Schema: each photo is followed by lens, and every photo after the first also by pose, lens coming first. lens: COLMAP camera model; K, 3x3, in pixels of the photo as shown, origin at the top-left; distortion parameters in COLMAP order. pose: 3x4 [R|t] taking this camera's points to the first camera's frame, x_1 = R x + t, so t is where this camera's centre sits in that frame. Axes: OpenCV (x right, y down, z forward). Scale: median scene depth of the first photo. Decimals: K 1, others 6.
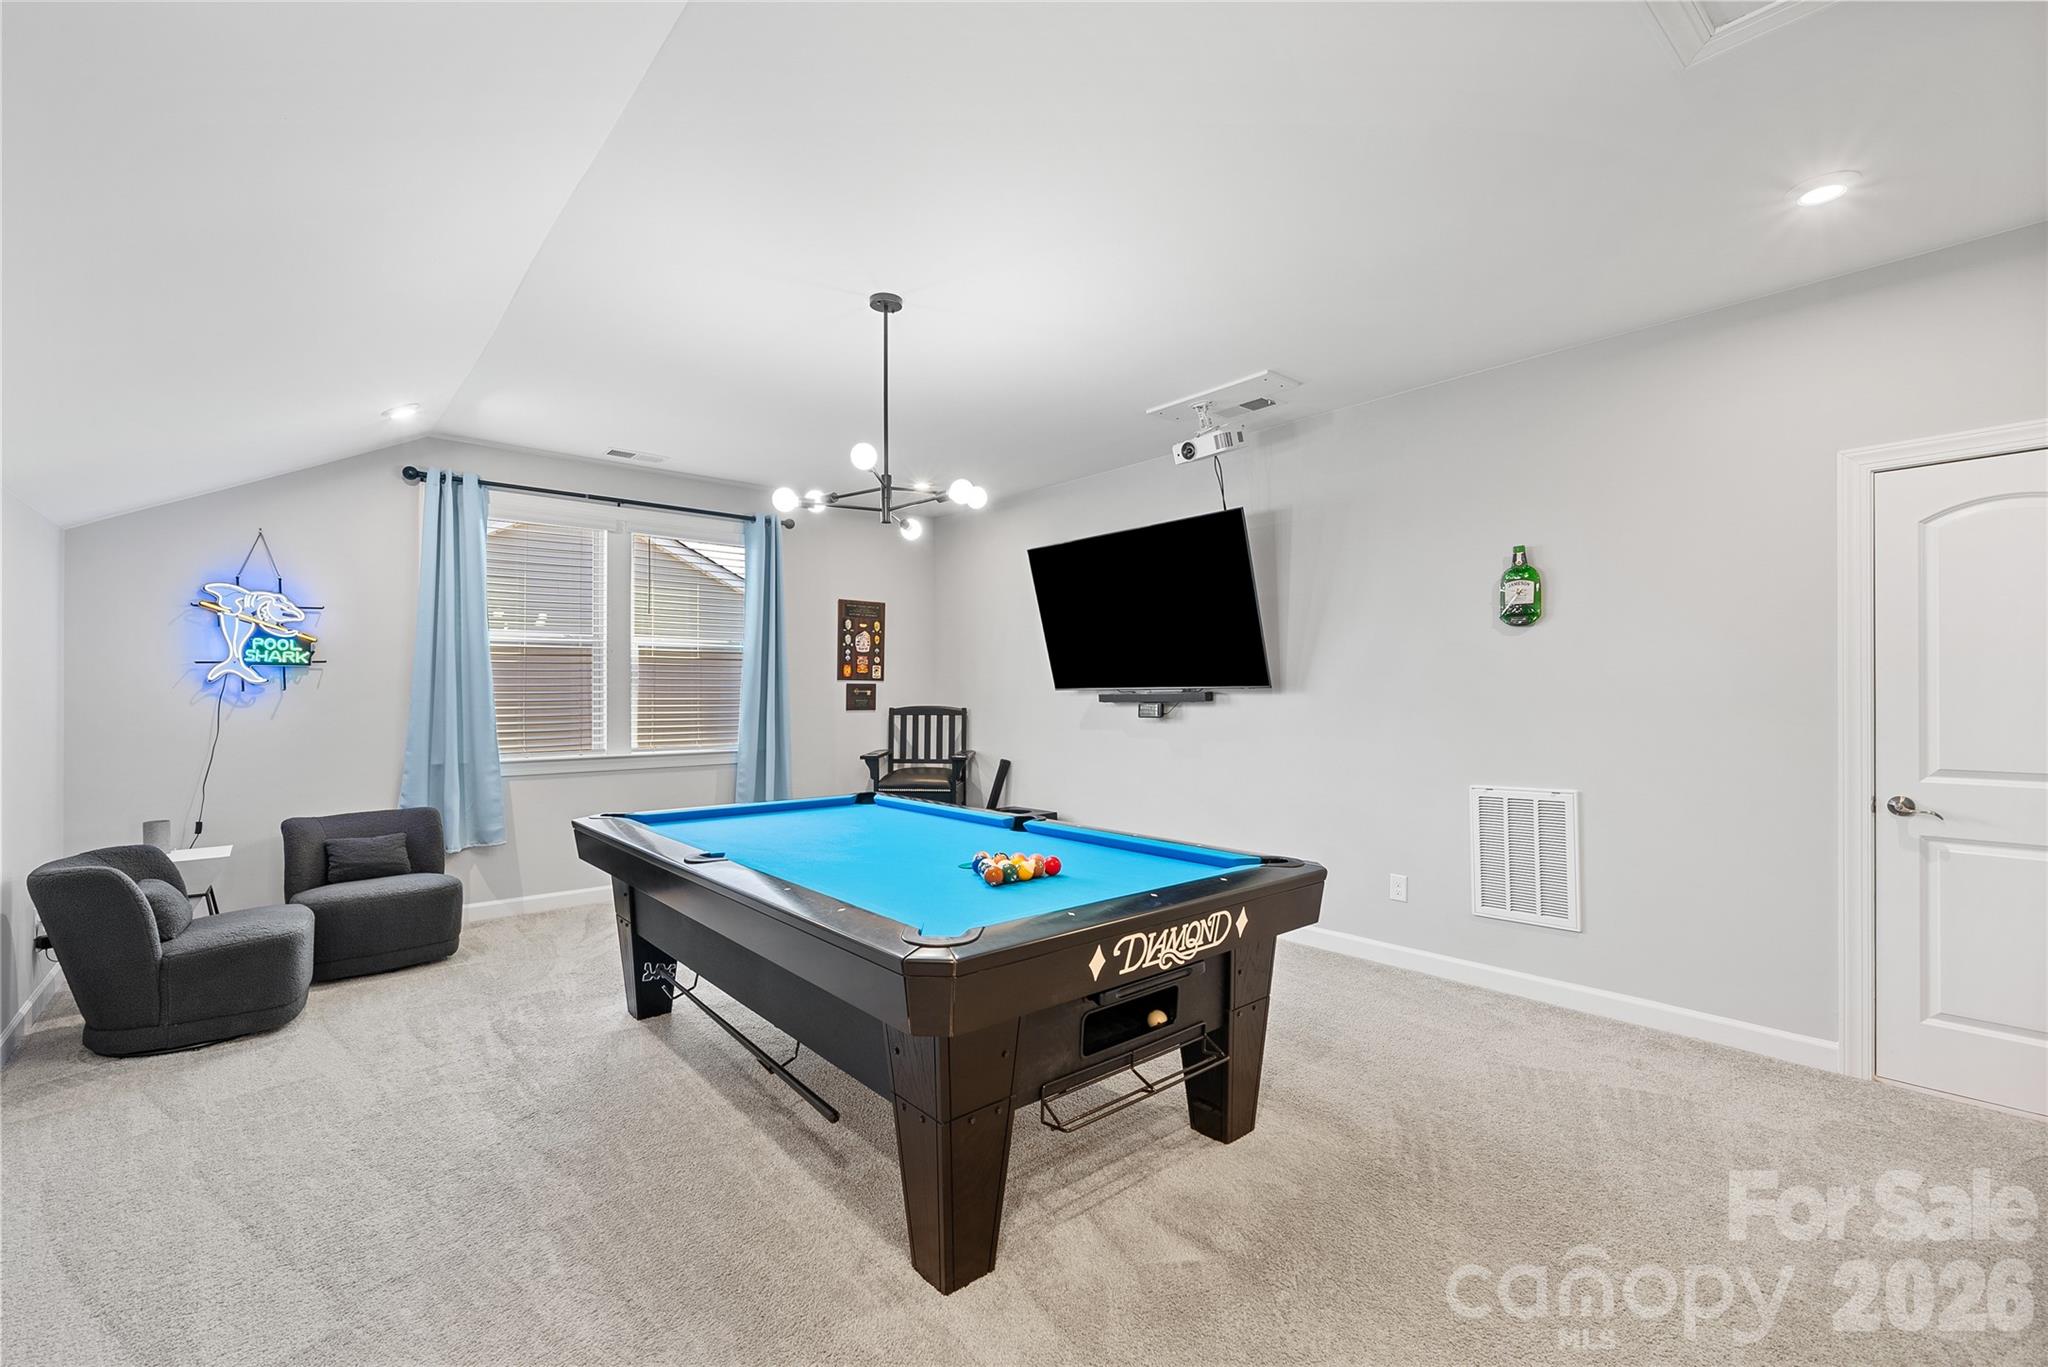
lens RADIAL K [[864.2, 0, 1024.0], [0, 864.2, 683.5], [0, 0, 1]] dist [0.000683, 0.000064]
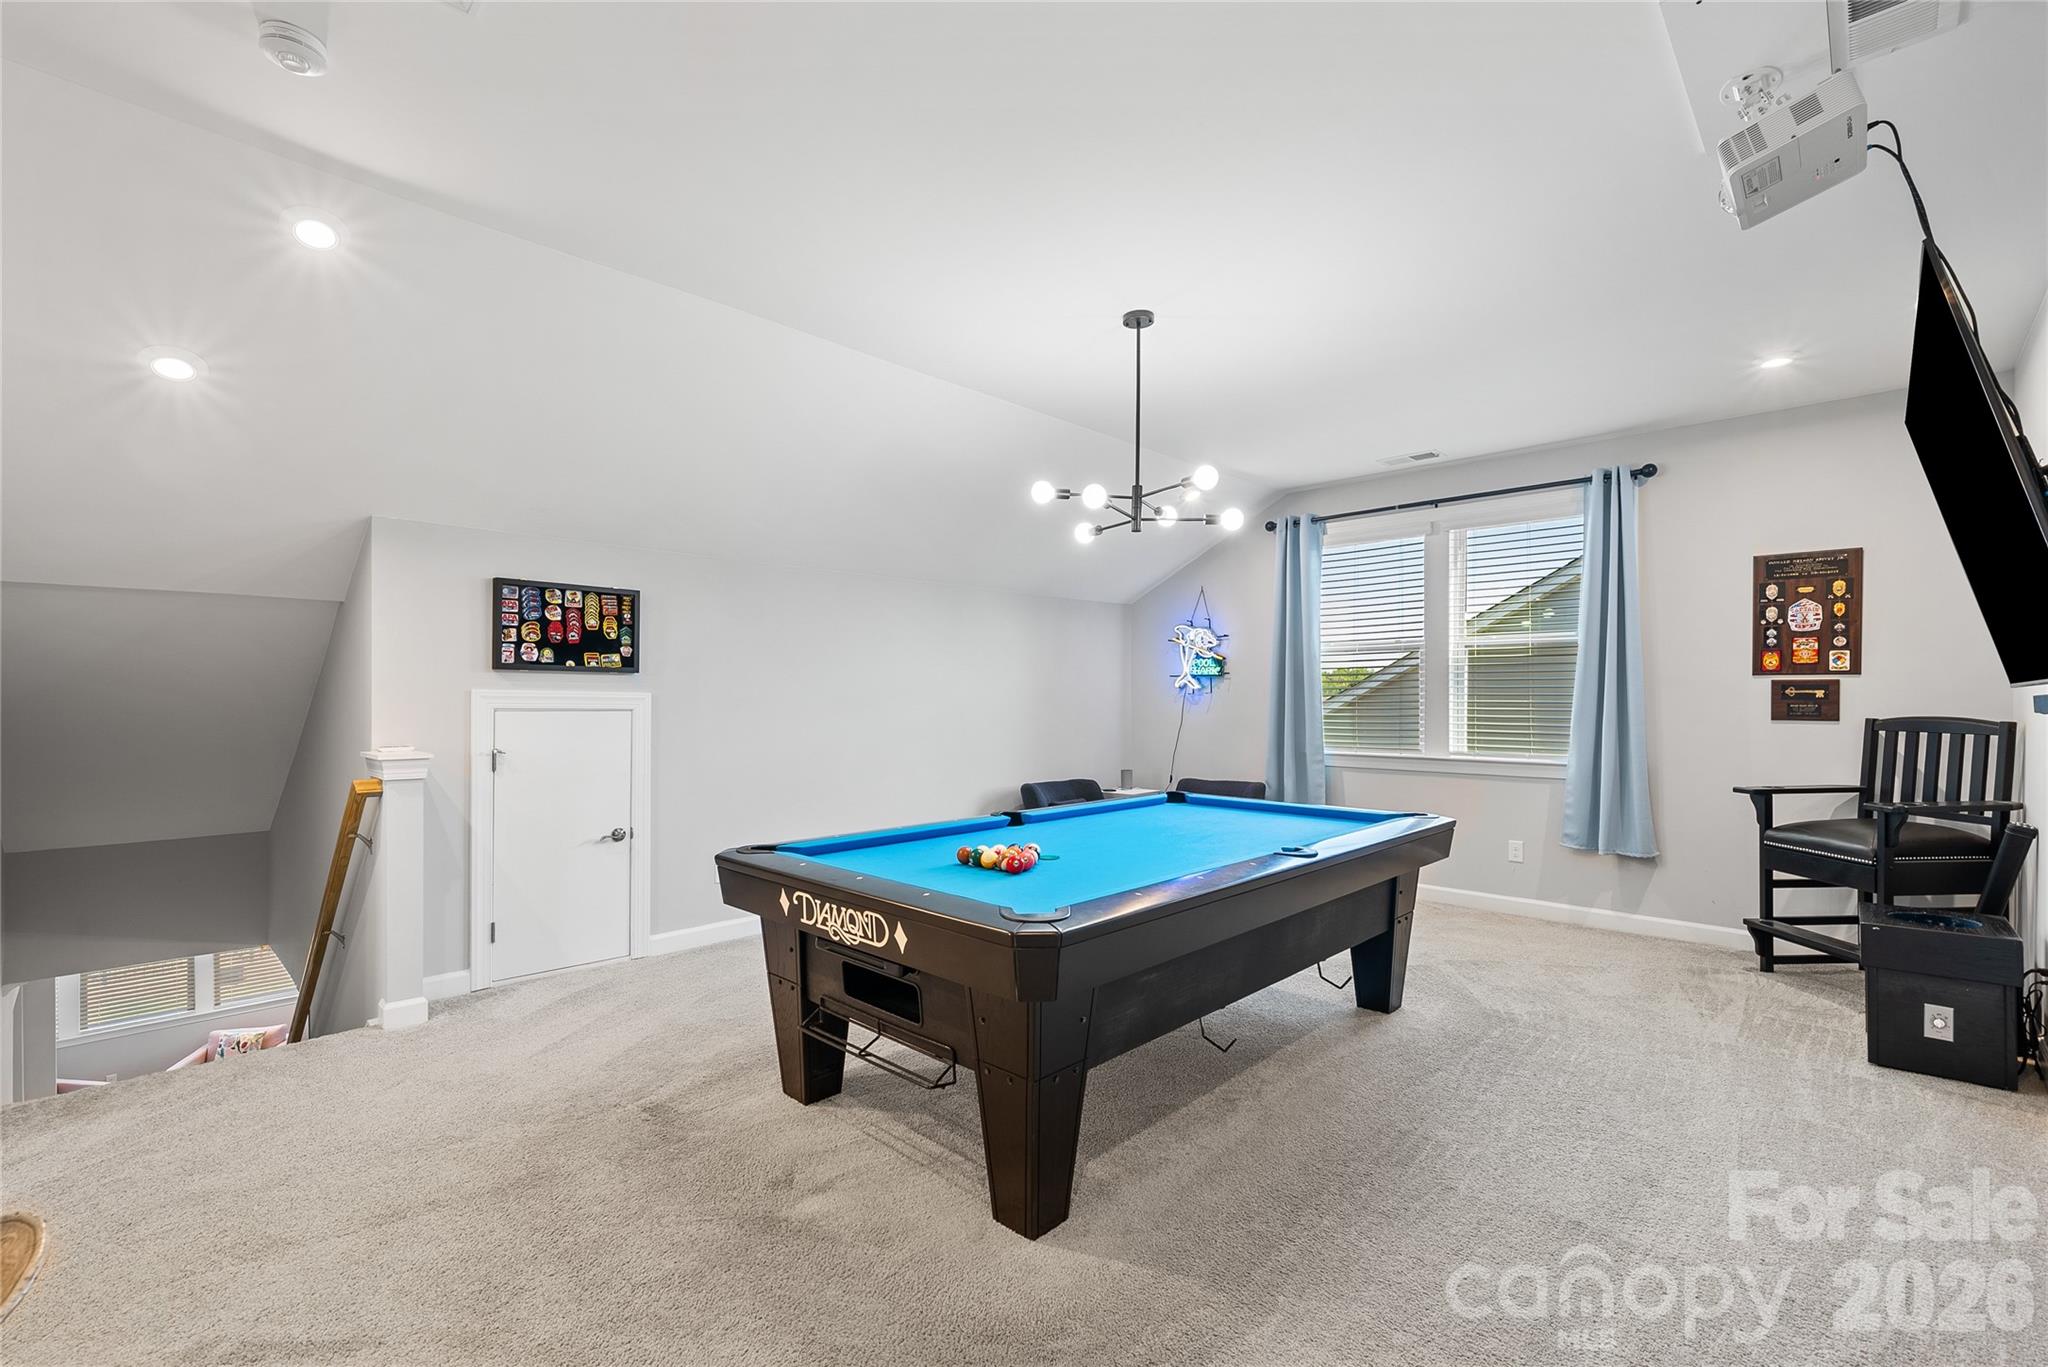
lens RADIAL K [[877.2, 0, 1019.7], [0, 877.2, 694.8], [0, 0, 1]] dist [-0.001974, 0.000011]
pose [[0.100130, -0.002676, -0.994971, 0.448465], [0.011135, 0.999937, -0.001569, 0.006566], [0.994912, -0.010922, 0.100153, 0.385587]]
